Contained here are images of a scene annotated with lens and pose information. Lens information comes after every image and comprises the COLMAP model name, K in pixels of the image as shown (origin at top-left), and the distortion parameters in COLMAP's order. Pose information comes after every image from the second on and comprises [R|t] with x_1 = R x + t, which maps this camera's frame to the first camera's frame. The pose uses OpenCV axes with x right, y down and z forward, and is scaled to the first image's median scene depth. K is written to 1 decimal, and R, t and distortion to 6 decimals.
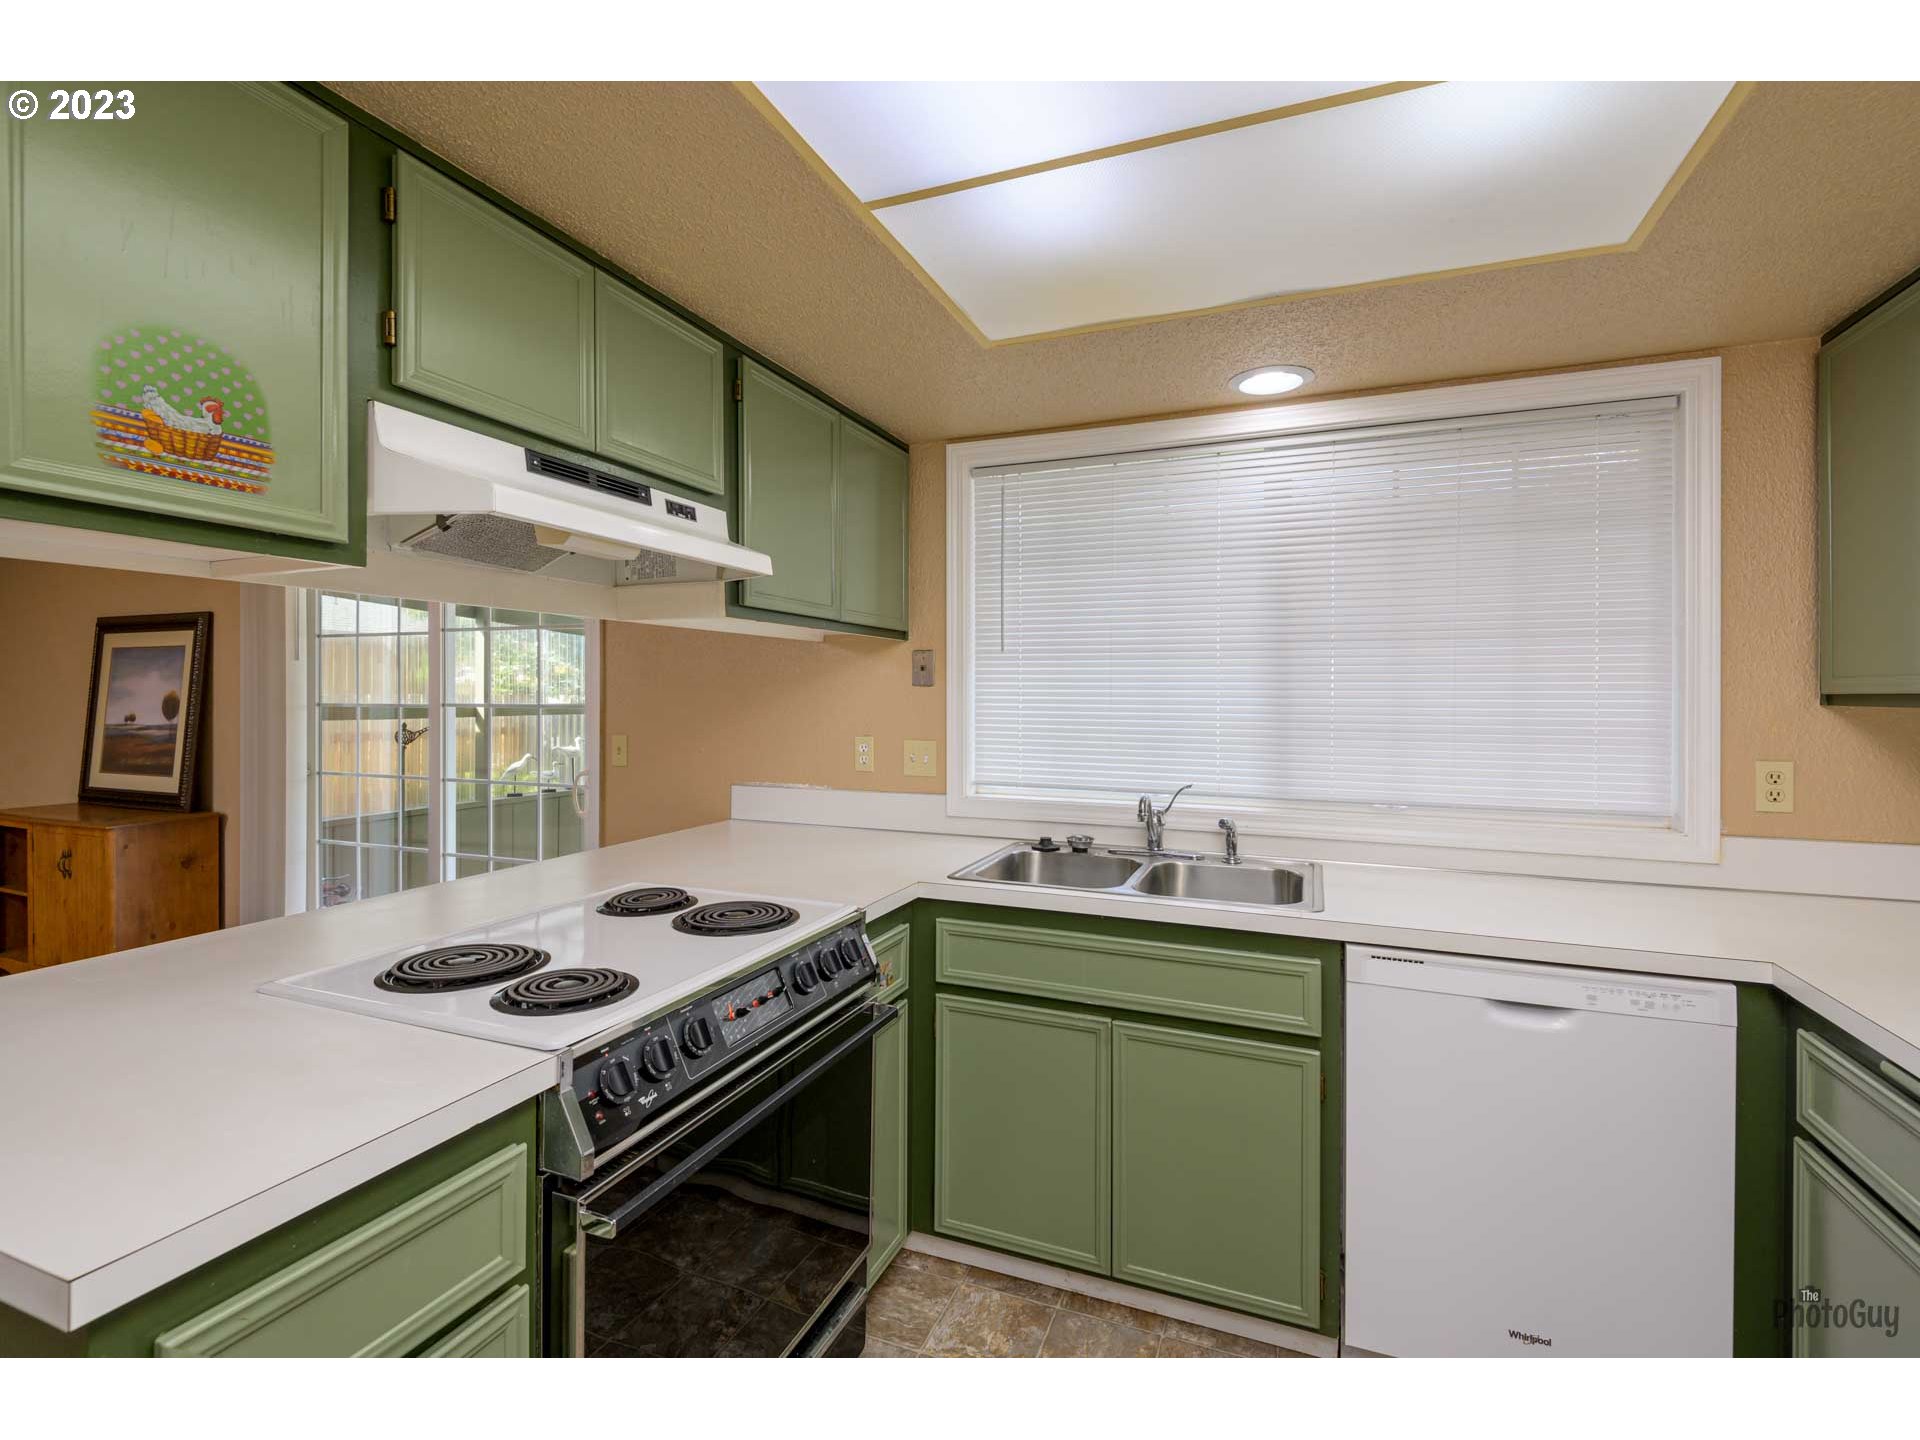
lens RADIAL K [[874.1, 0, 974.0], [0, 874.1, 698.0], [0, 0, 1]] dist [0.011319, -0.008971]
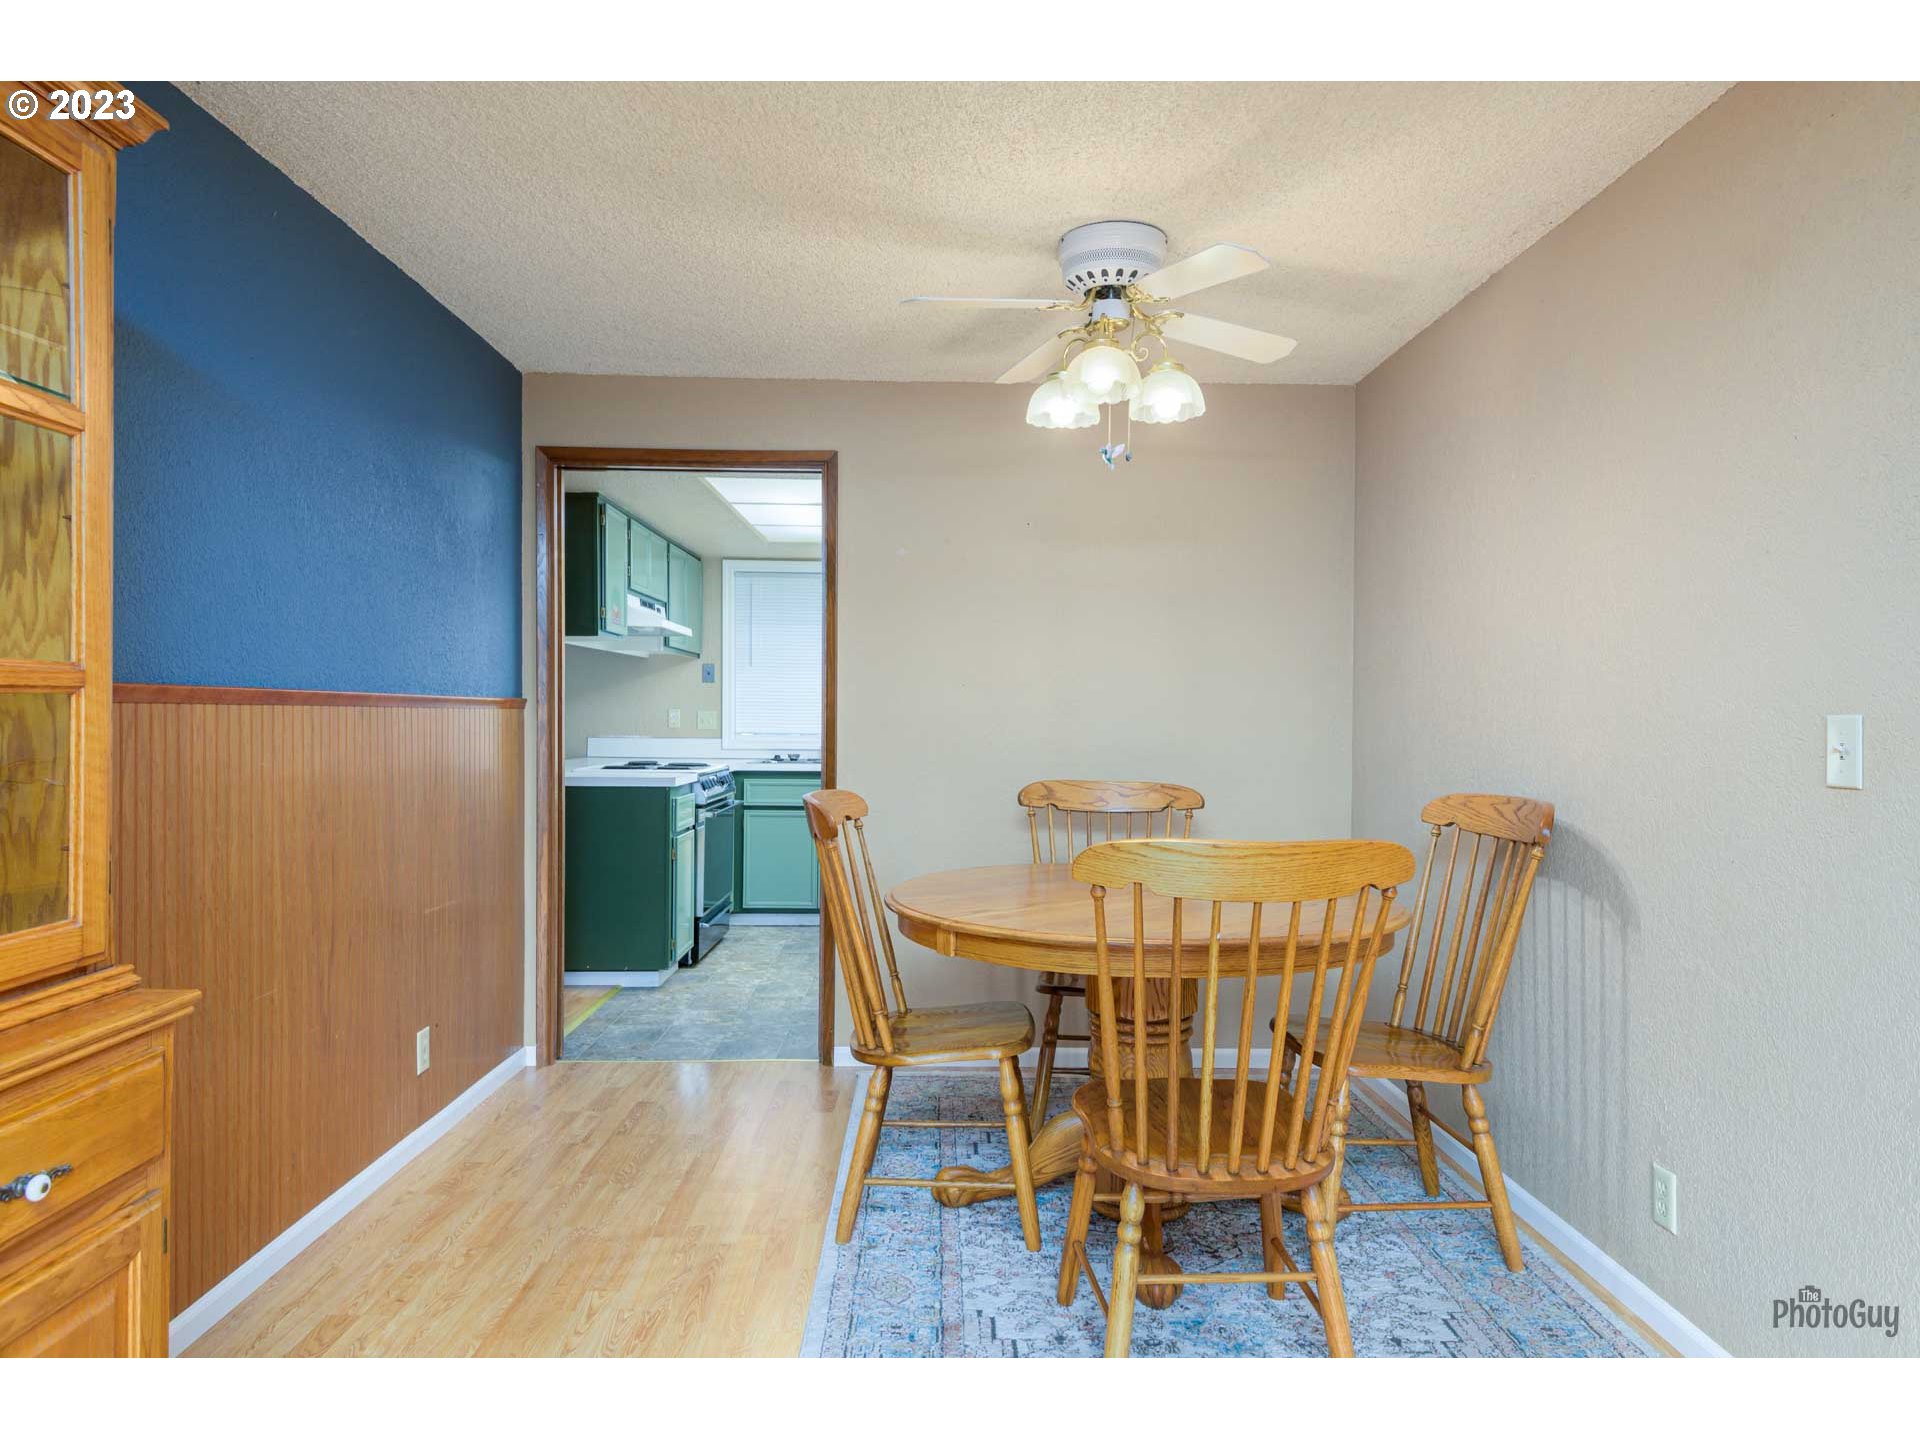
lens RADIAL K [[1144.0, 0, 966.3], [0, 1144.0, 719.6], [0, 0, 1]] dist [0.014558, 0.001110]
pose [[0.923833, 0.001568, 0.382793, -0.721563], [-0.001710, 0.999999, 0.000032, 0.095576], [-0.382793, -0.000684, 0.923834, -2.247933]]
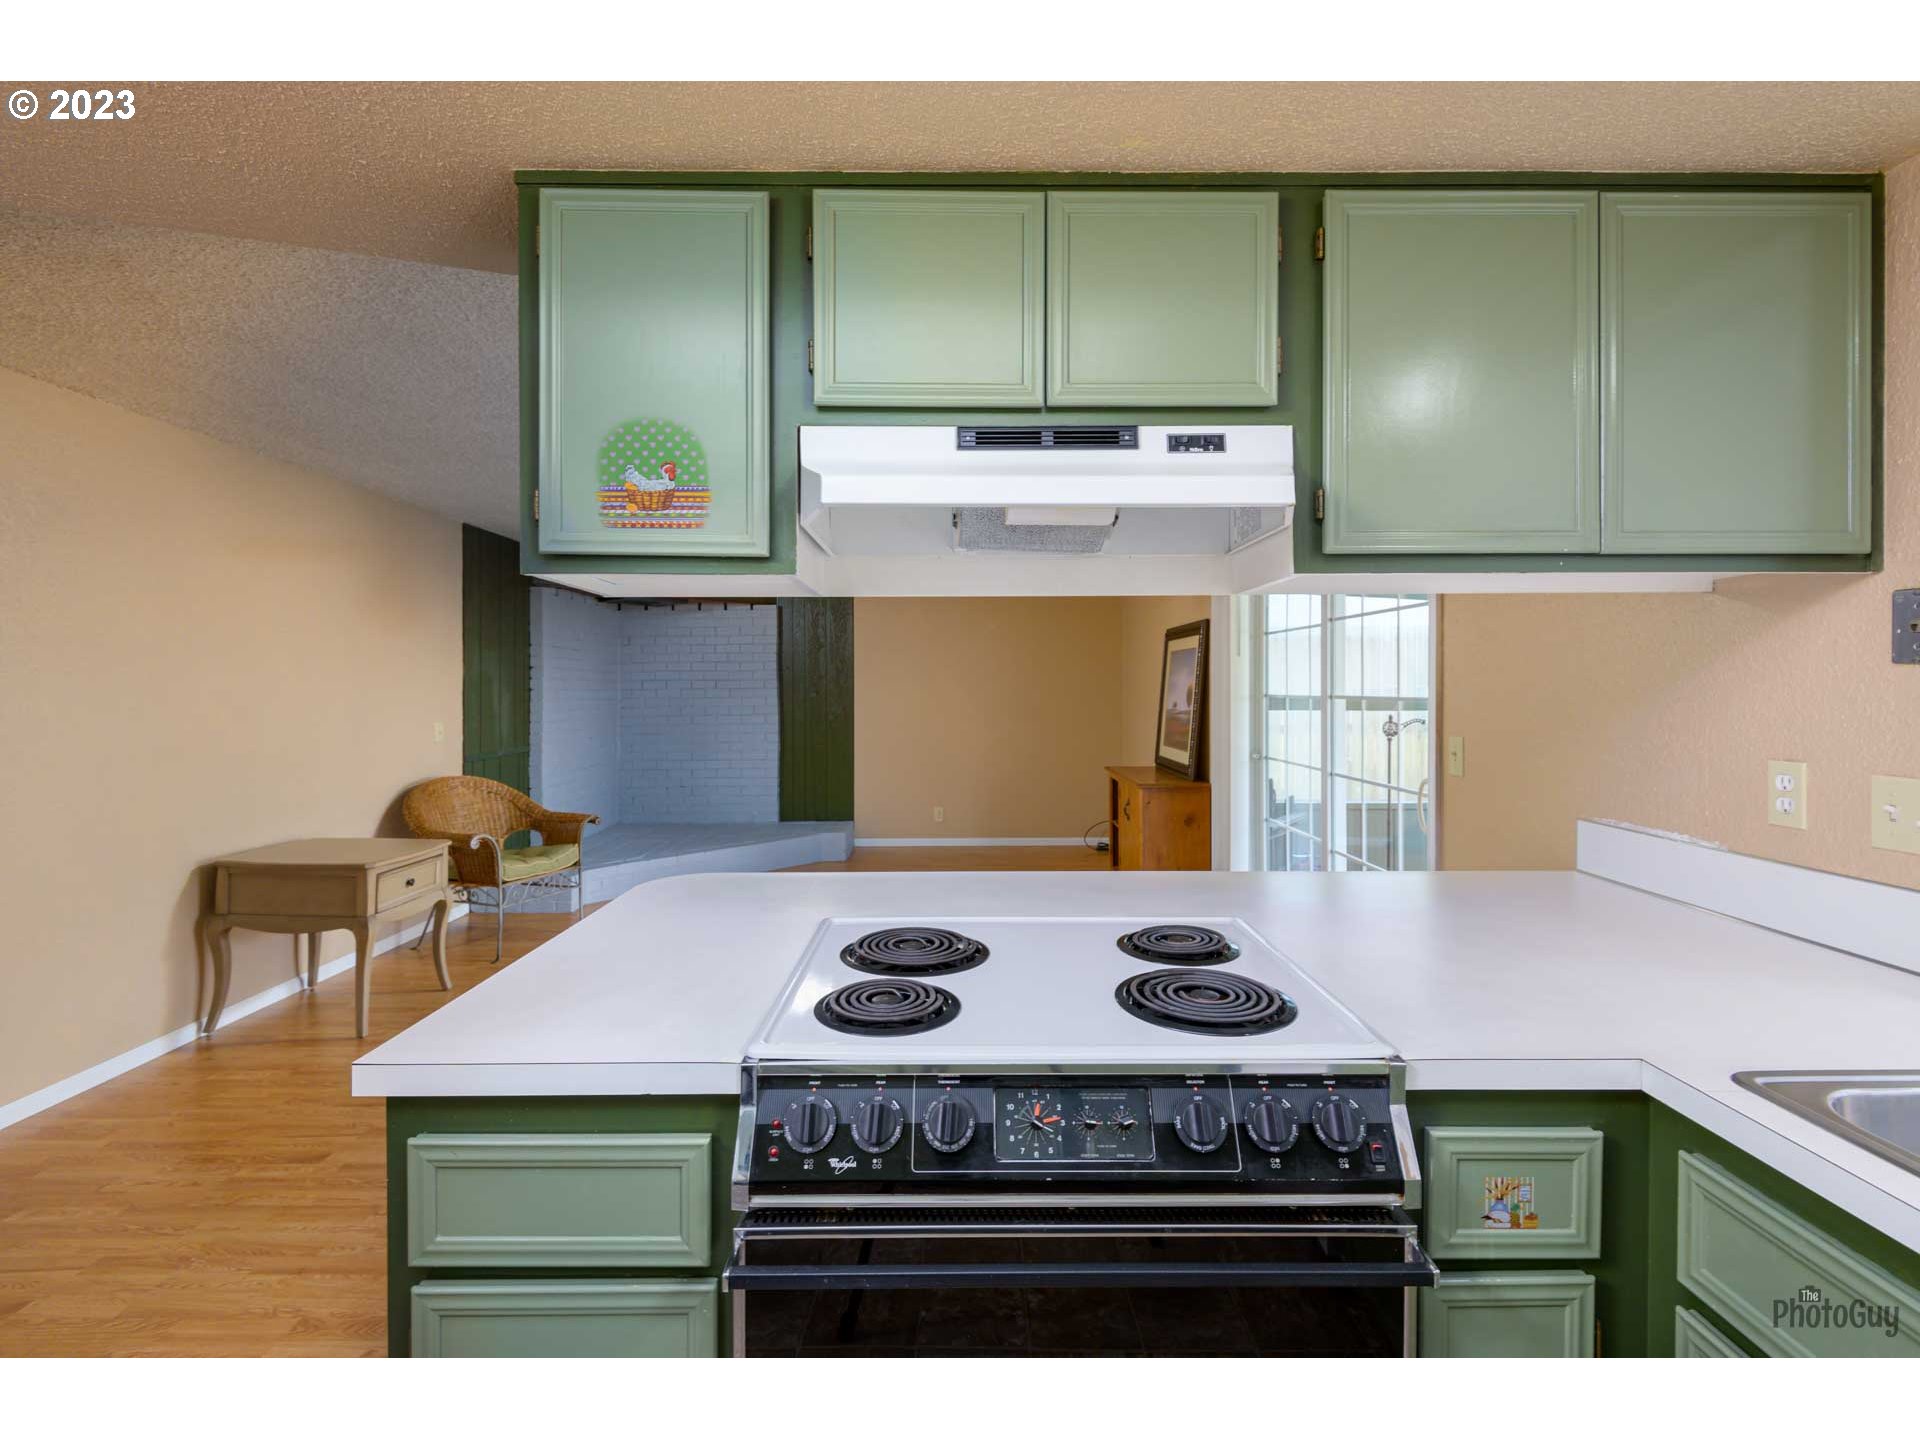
lens RADIAL K [[874.1, 0, 959.9], [0, 874.1, 691.1], [0, 0, 1]] dist [0.011319, -0.008971]
pose [[0.369240, 0.001768, -0.929332, 0.271841], [-0.000961, 0.999998, 0.001520, 0.000791], [0.929334, 0.000332, 0.369241, 0.478992]]
